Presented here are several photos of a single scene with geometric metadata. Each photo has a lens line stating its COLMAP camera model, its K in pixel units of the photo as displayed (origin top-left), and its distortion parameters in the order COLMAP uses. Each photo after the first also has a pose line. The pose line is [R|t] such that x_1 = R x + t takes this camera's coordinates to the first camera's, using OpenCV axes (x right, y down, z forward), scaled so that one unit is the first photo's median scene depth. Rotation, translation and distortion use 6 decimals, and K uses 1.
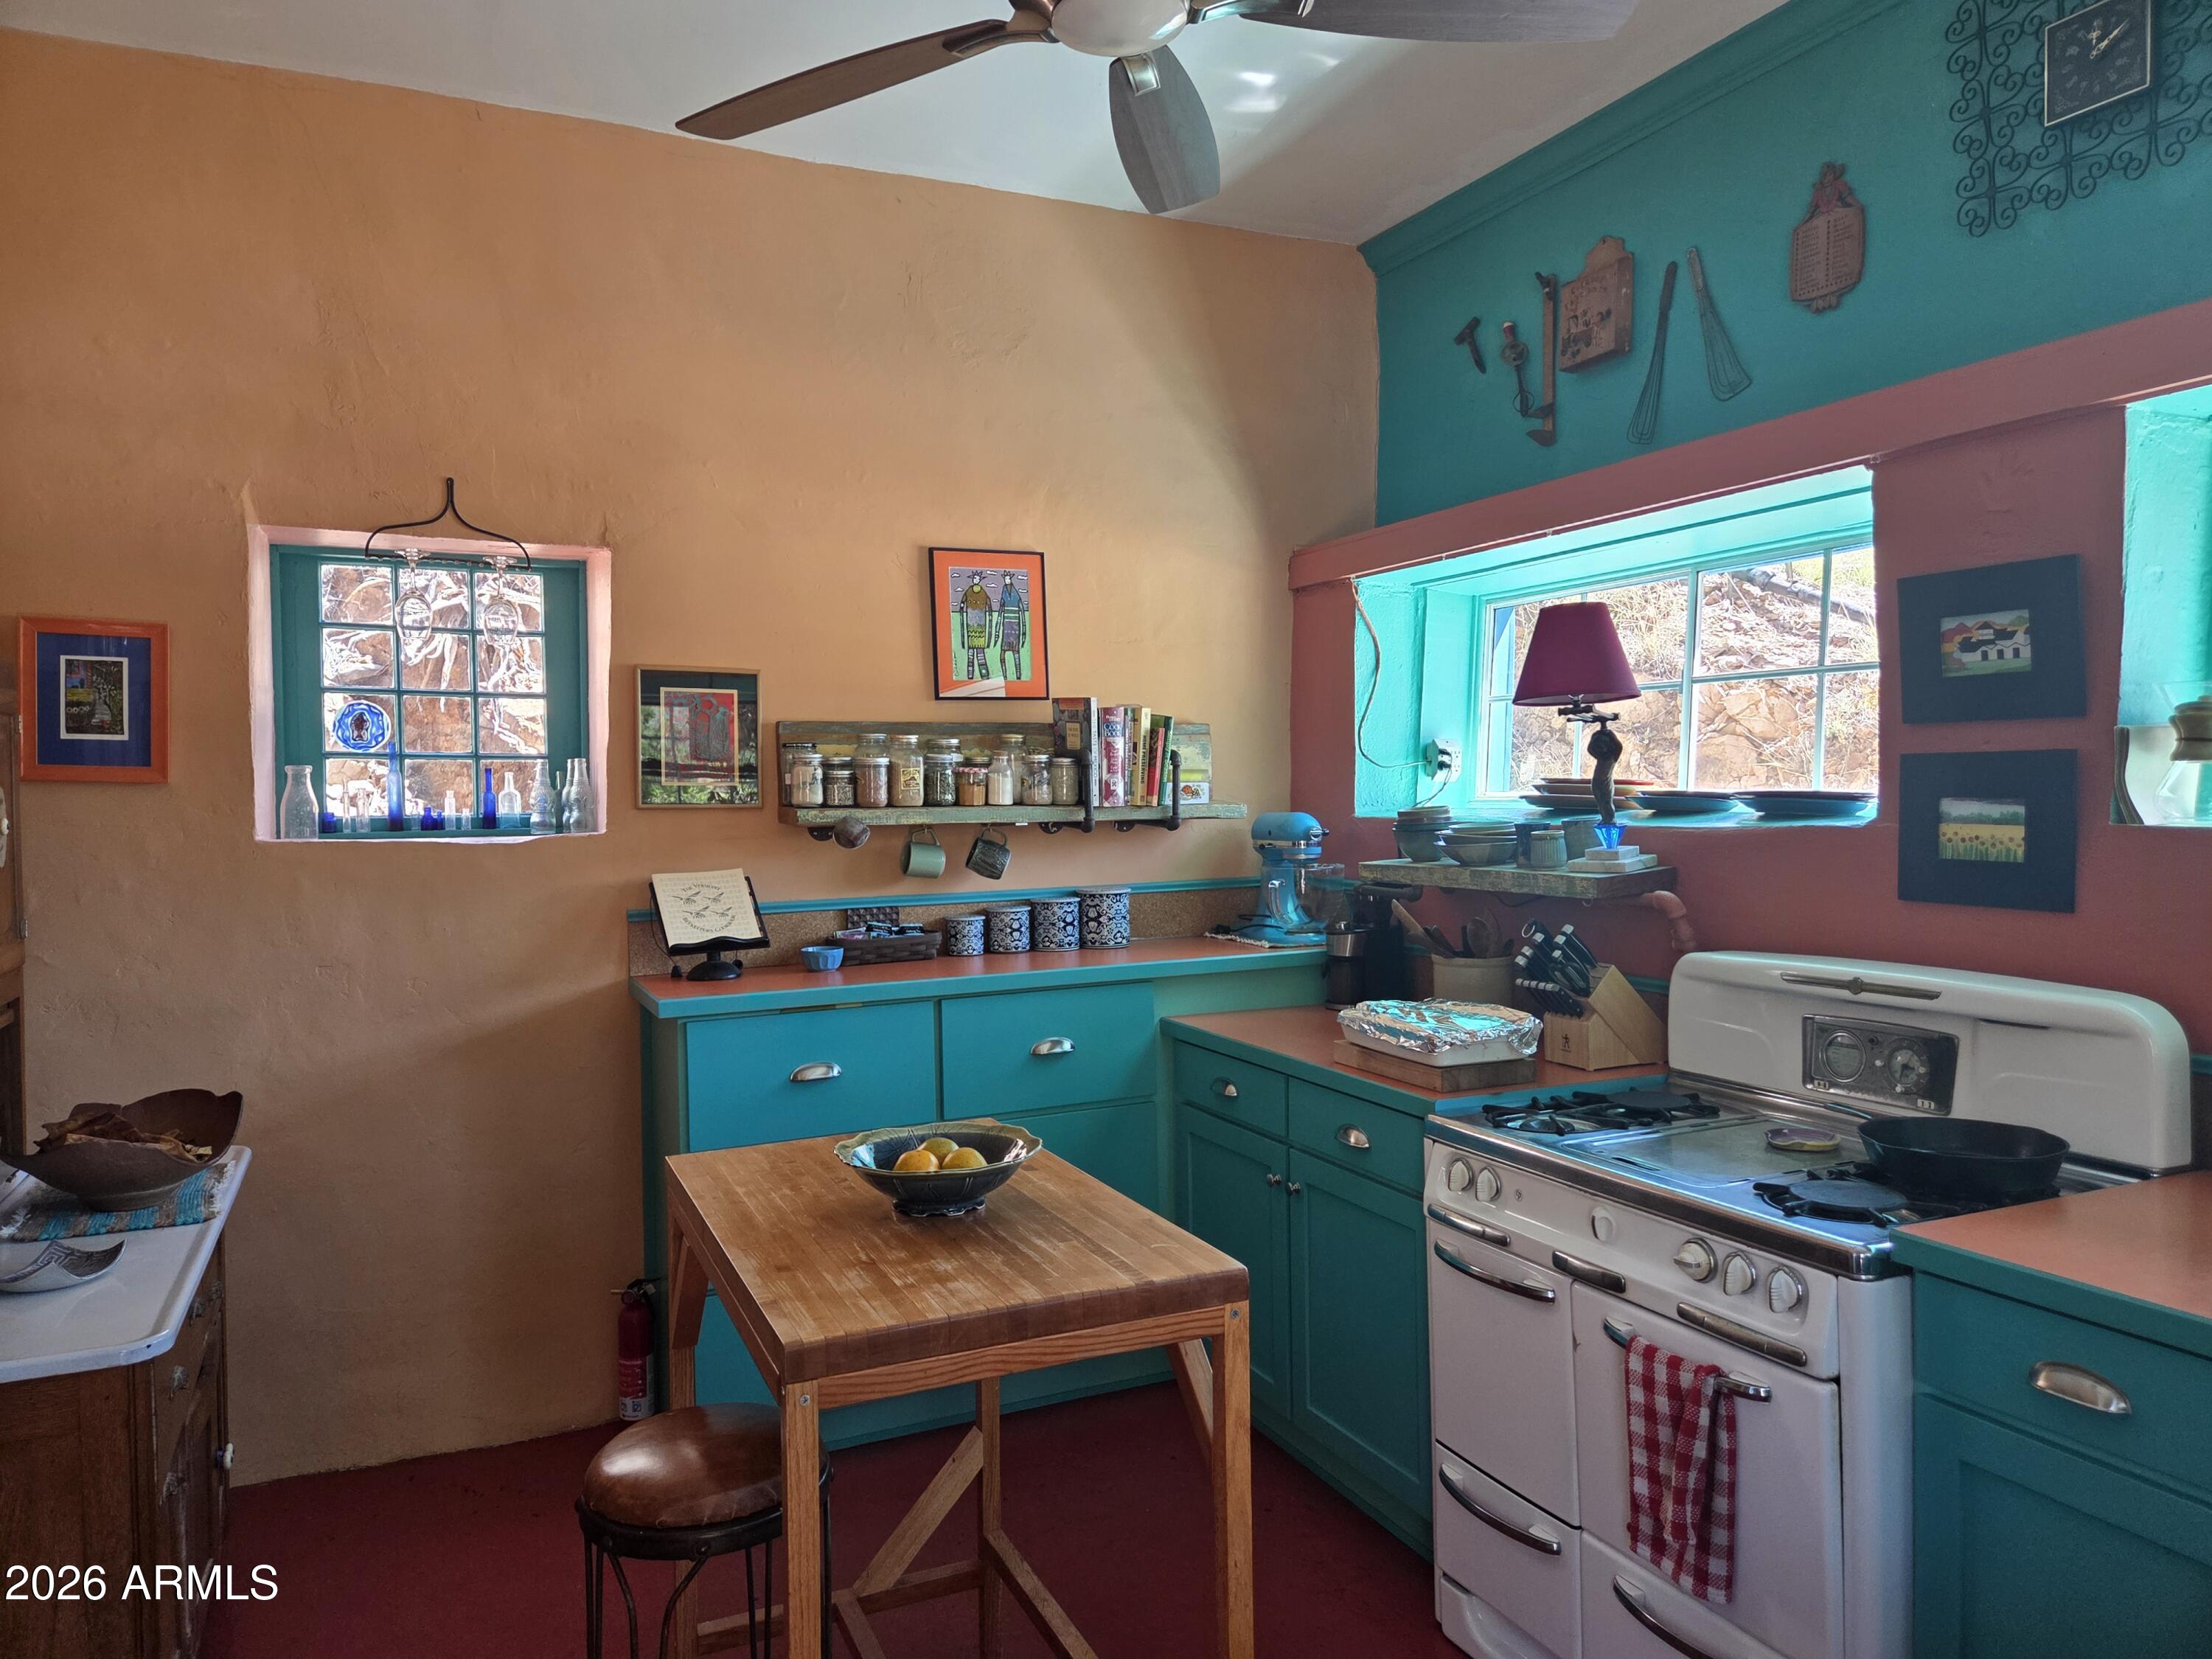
lens RADIAL K [[1478.7, 0, 1120.0], [0, 1478.7, 830.3], [0, 0, 1]] dist [0.063960, -0.057145]
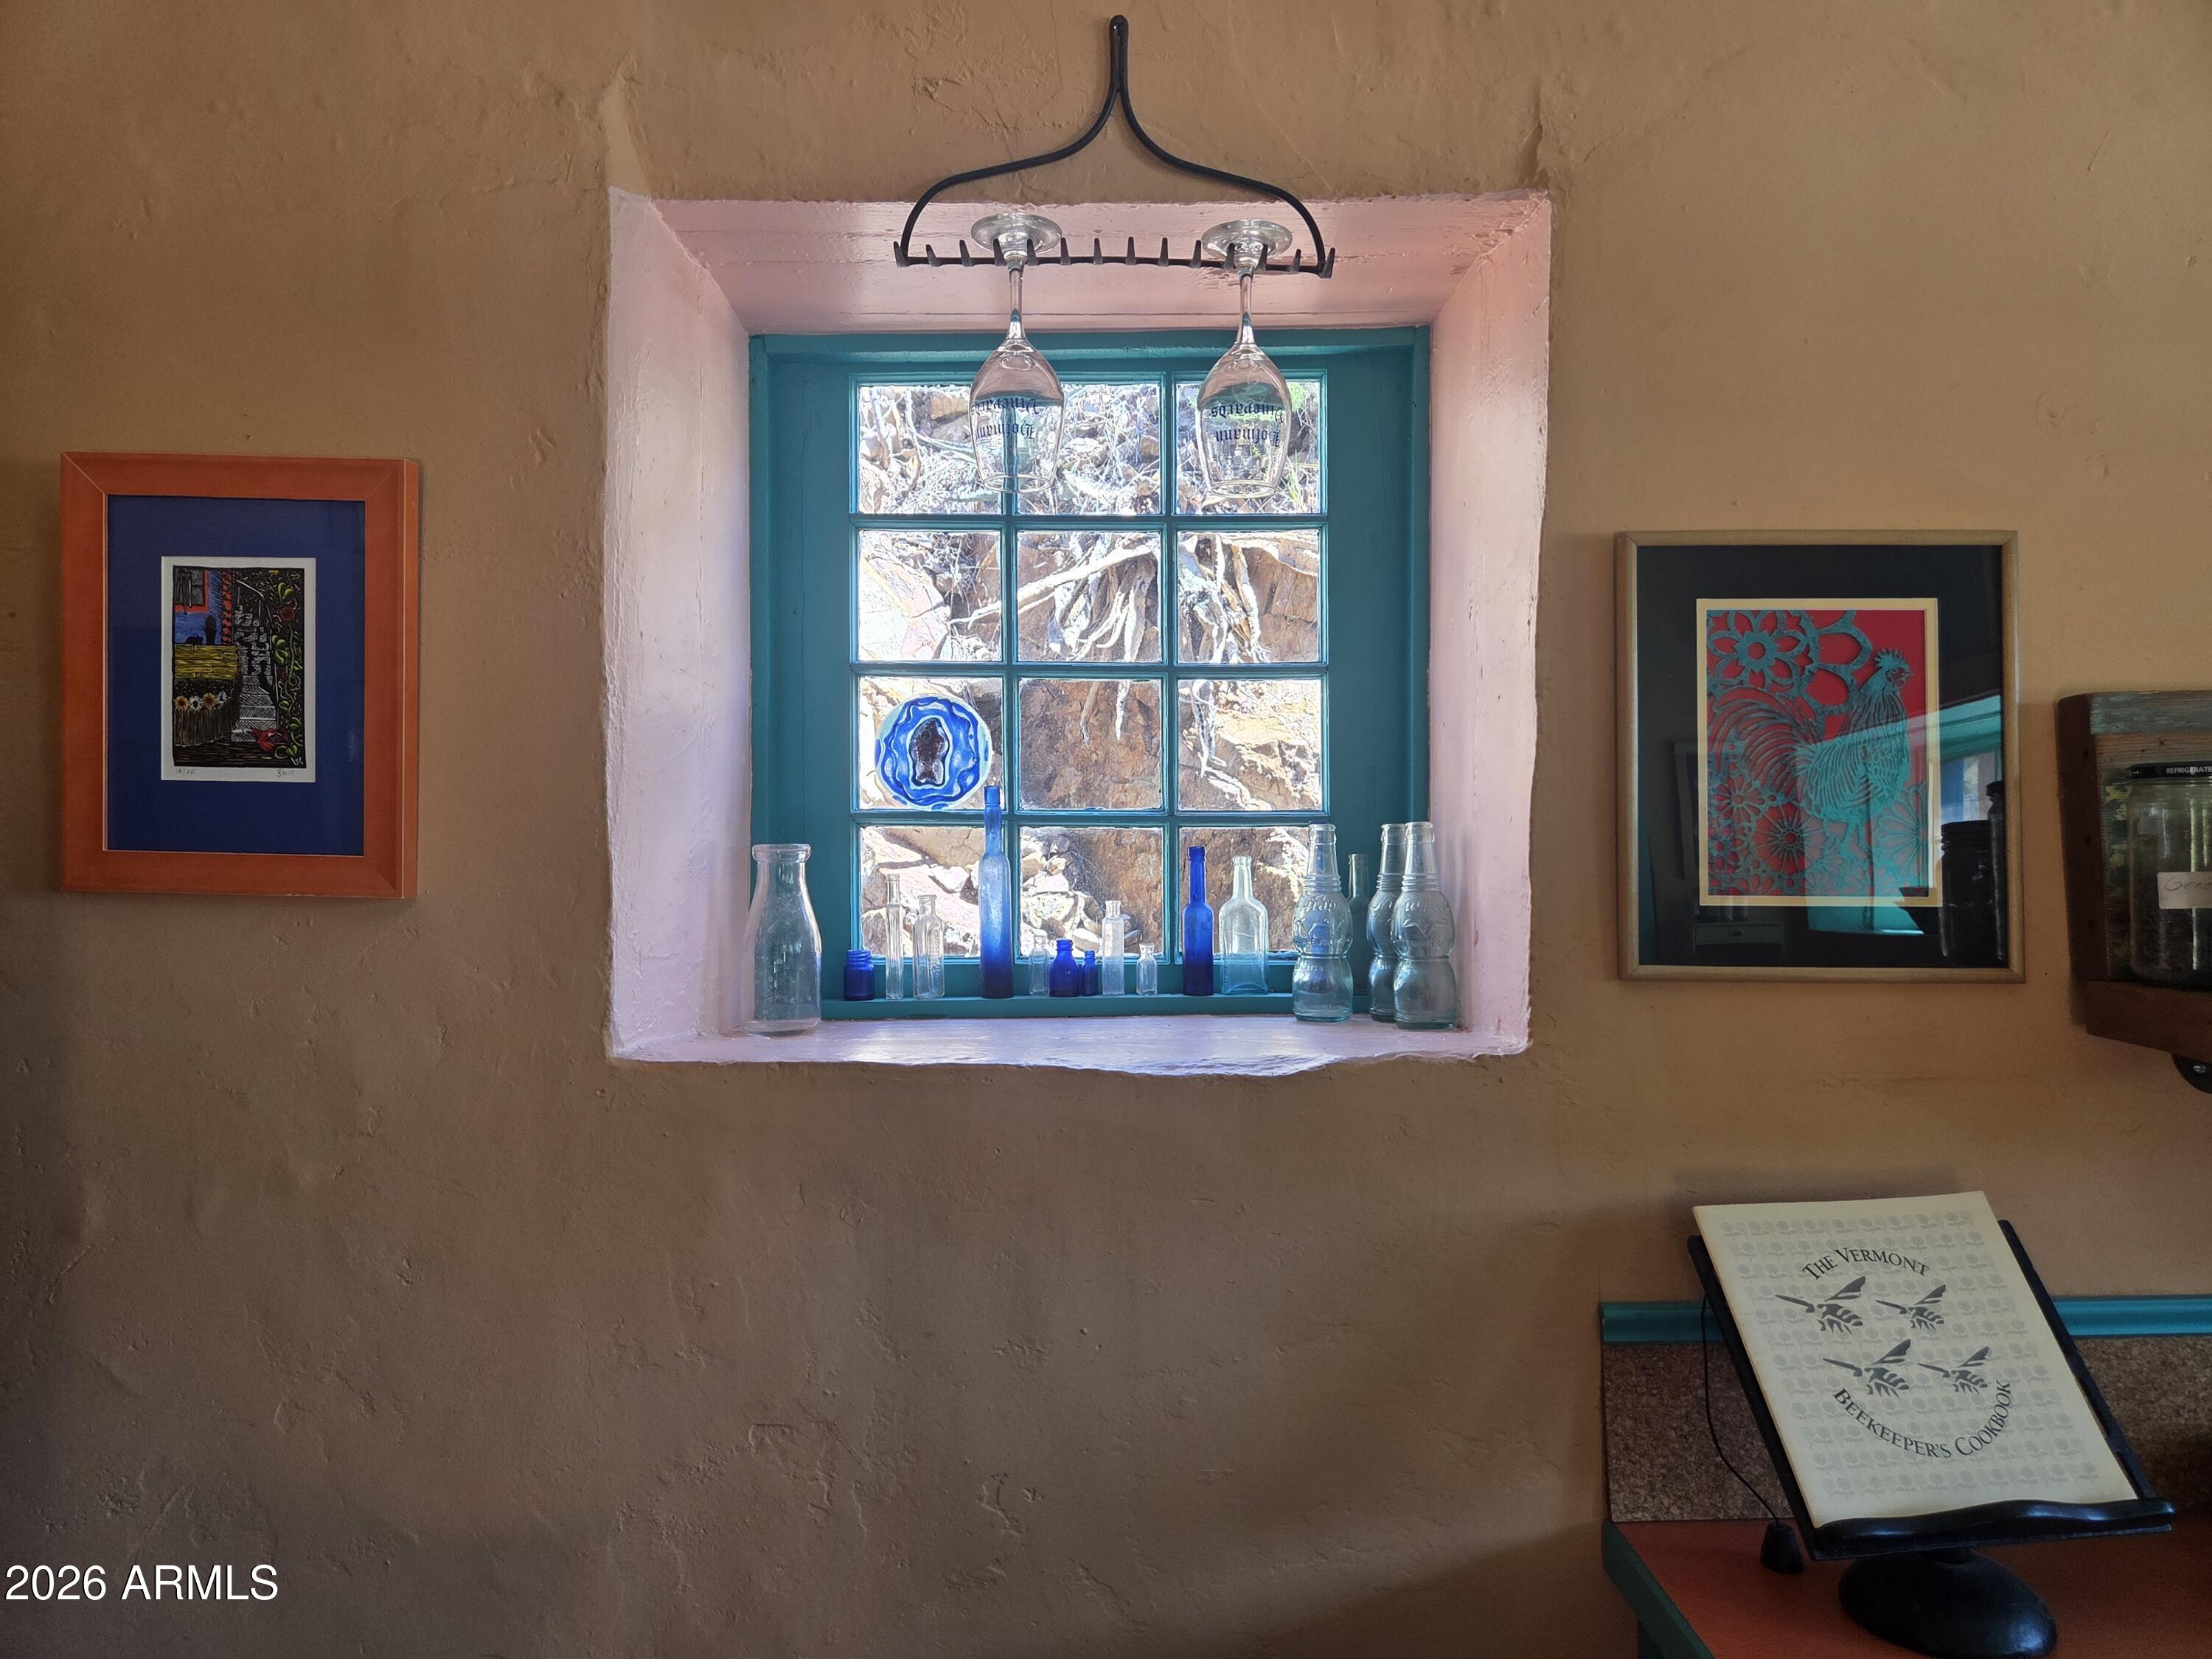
lens RADIAL K [[1478.7, 0, 1120.0], [0, 1478.7, 830.3], [0, 0, 1]] dist [0.063960, -0.057145]
pose [[0.904532, -0.002024, -0.426401, -0.277581], [-0.014349, 0.999278, -0.035180, -0.032656], [0.426165, 0.037940, 0.903850, 0.643234]]
